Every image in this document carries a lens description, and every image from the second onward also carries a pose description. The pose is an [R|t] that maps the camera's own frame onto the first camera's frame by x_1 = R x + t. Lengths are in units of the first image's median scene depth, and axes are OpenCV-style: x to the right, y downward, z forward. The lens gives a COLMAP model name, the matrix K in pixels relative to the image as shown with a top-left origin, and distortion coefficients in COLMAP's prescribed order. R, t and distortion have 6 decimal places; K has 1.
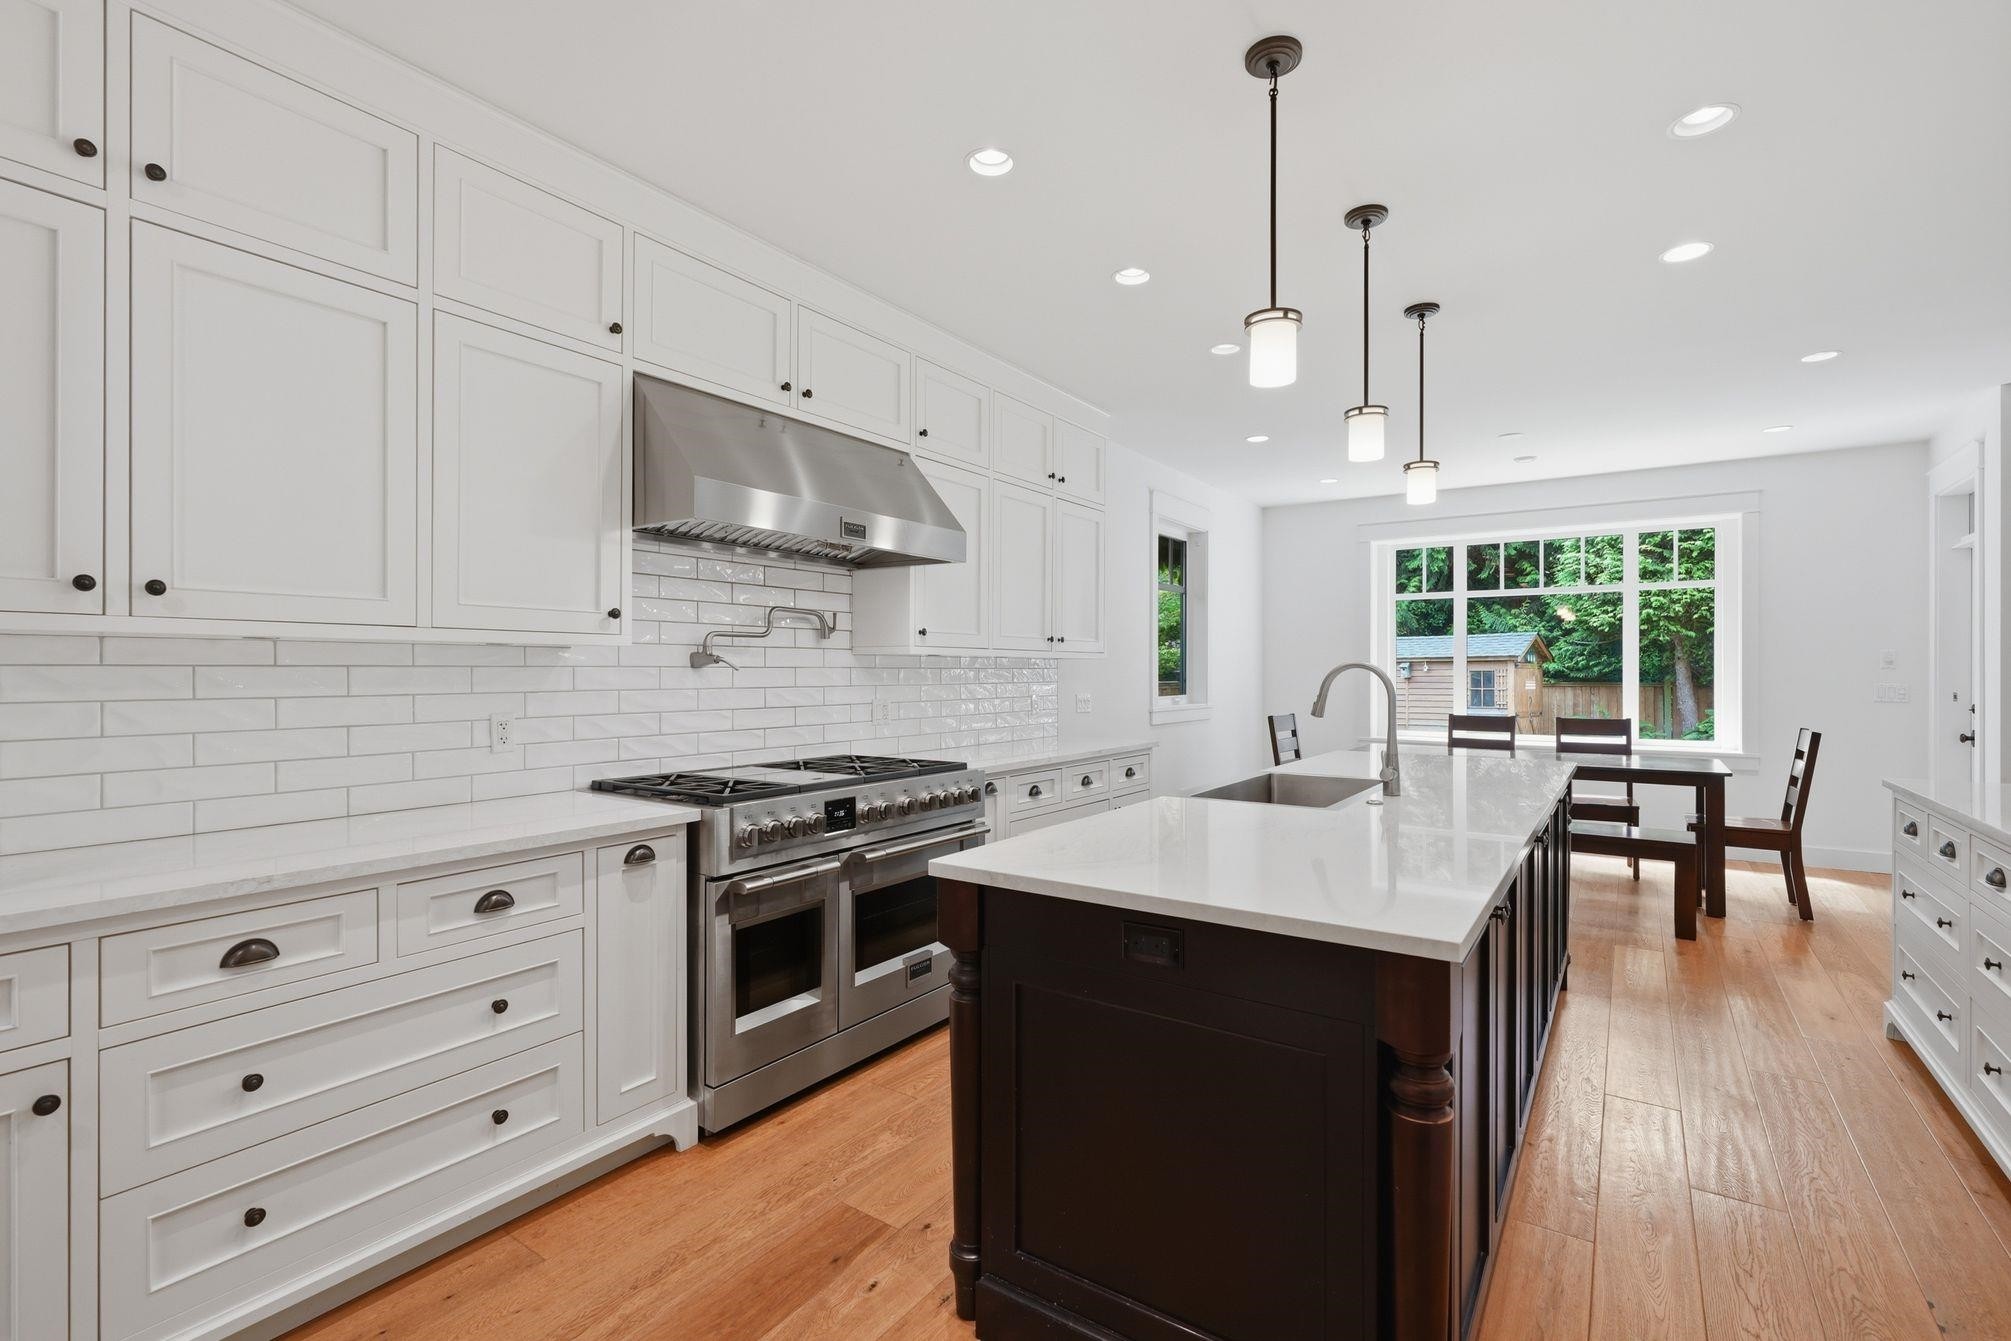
lens RADIAL K [[902.9, 0, 995.9], [0, 902.9, 669.2], [0, 0, 1]] dist [0.004487, 0.000771]
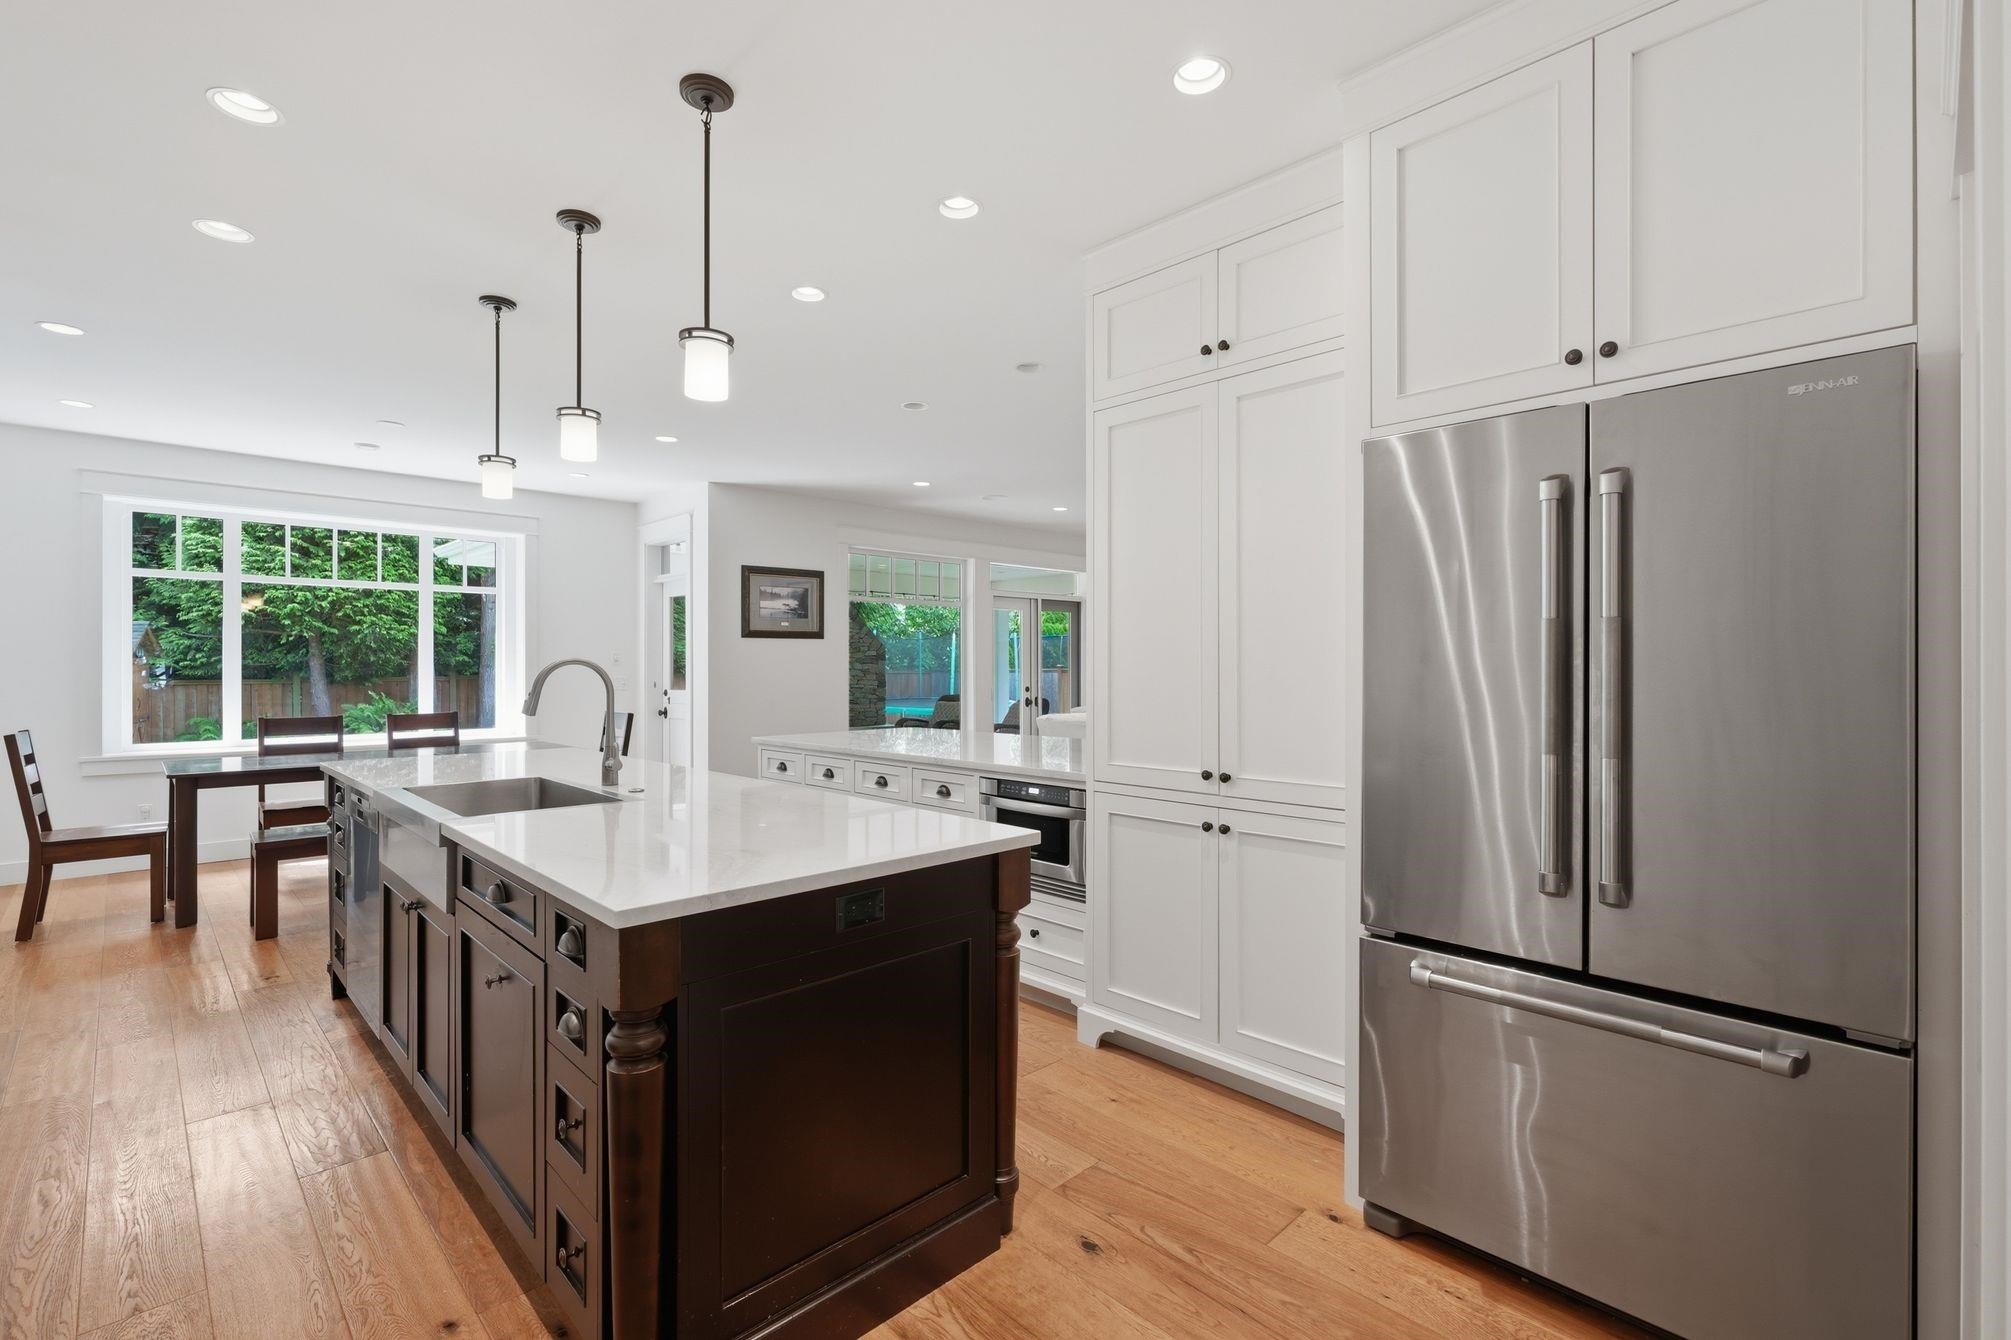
lens RADIAL K [[902.9, 0, 1010.6], [0, 902.9, 666.3], [0, 0, 1]] dist [0.004487, 0.000771]
pose [[0.179030, 0.000173, 0.983844, -0.192918], [-0.000961, 1.000000, -0.000001, 0.000225], [-0.983843, -0.000945, 0.179031, 0.129891]]
